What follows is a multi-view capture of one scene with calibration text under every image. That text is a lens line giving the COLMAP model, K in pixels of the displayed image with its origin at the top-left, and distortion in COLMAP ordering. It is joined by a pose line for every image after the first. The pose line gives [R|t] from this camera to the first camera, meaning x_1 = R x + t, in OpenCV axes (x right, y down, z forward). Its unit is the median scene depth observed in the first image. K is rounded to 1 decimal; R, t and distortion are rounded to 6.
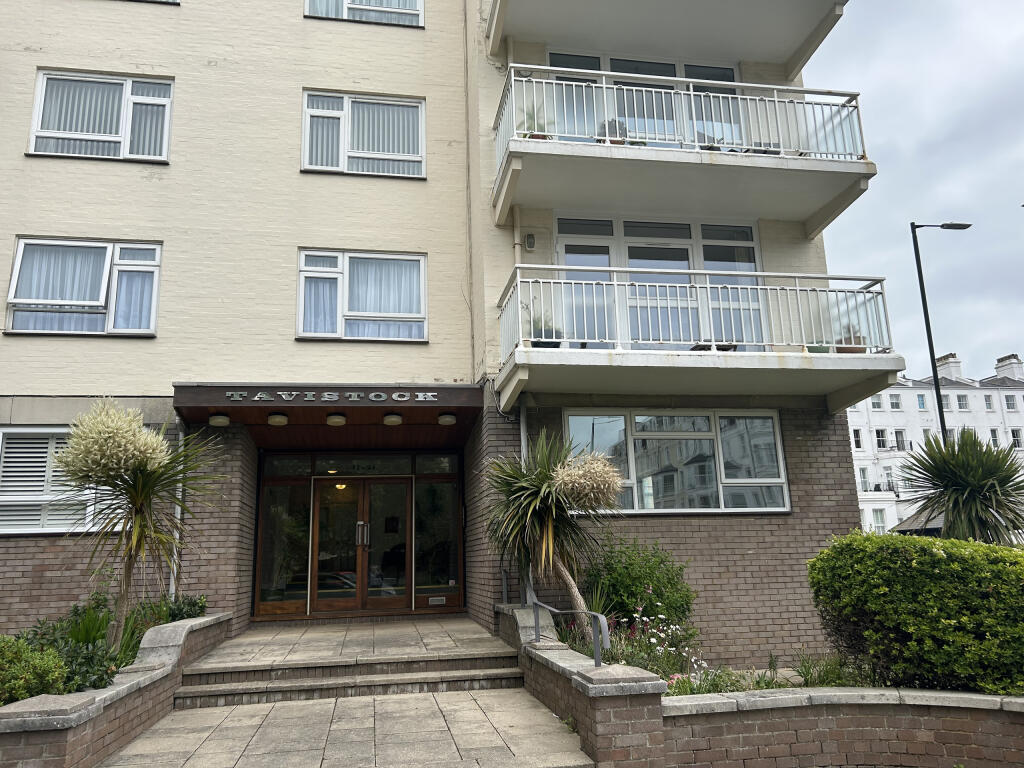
lens RADIAL K [[779.1, 0, 508.5], [0, 779.1, 379.1], [0, 0, 1]] dist [0.128971, -0.253409]
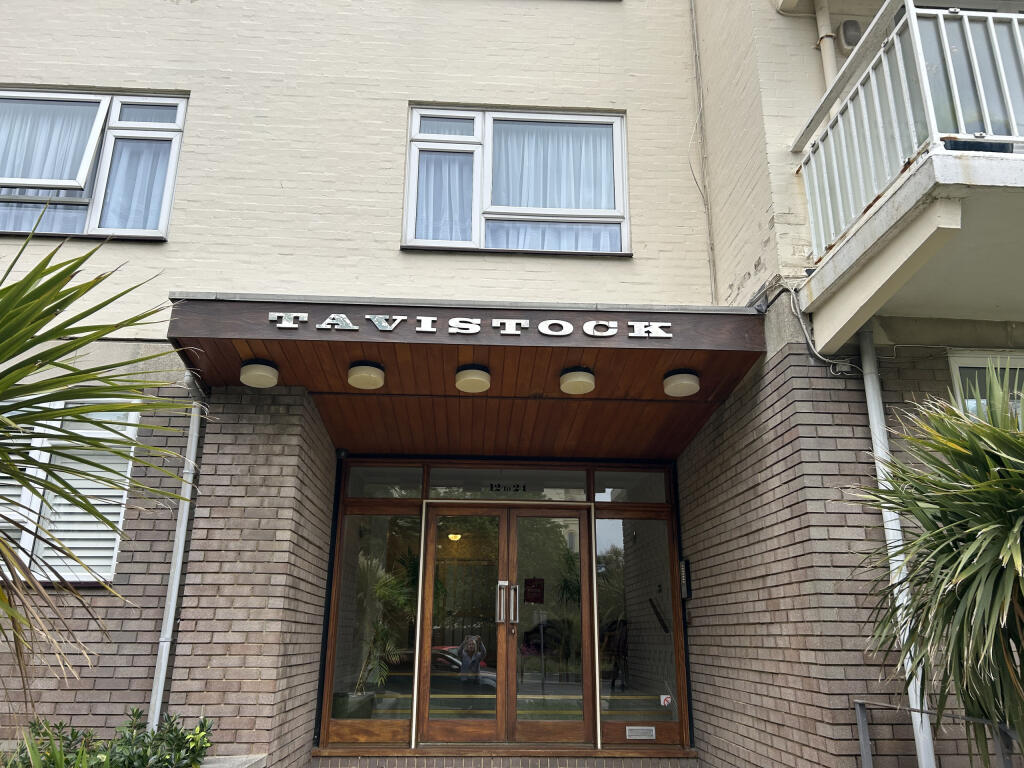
lens RADIAL K [[765.4, 0, 512.0], [0, 765.4, 384.0], [0, 0, 1]] dist [0.088323, -0.131275]
pose [[0.992574, 0.000588, -0.121637, -0.123935], [-0.010832, 0.996442, -0.083577, 0.092209], [0.121155, 0.084274, 0.989050, 0.468310]]
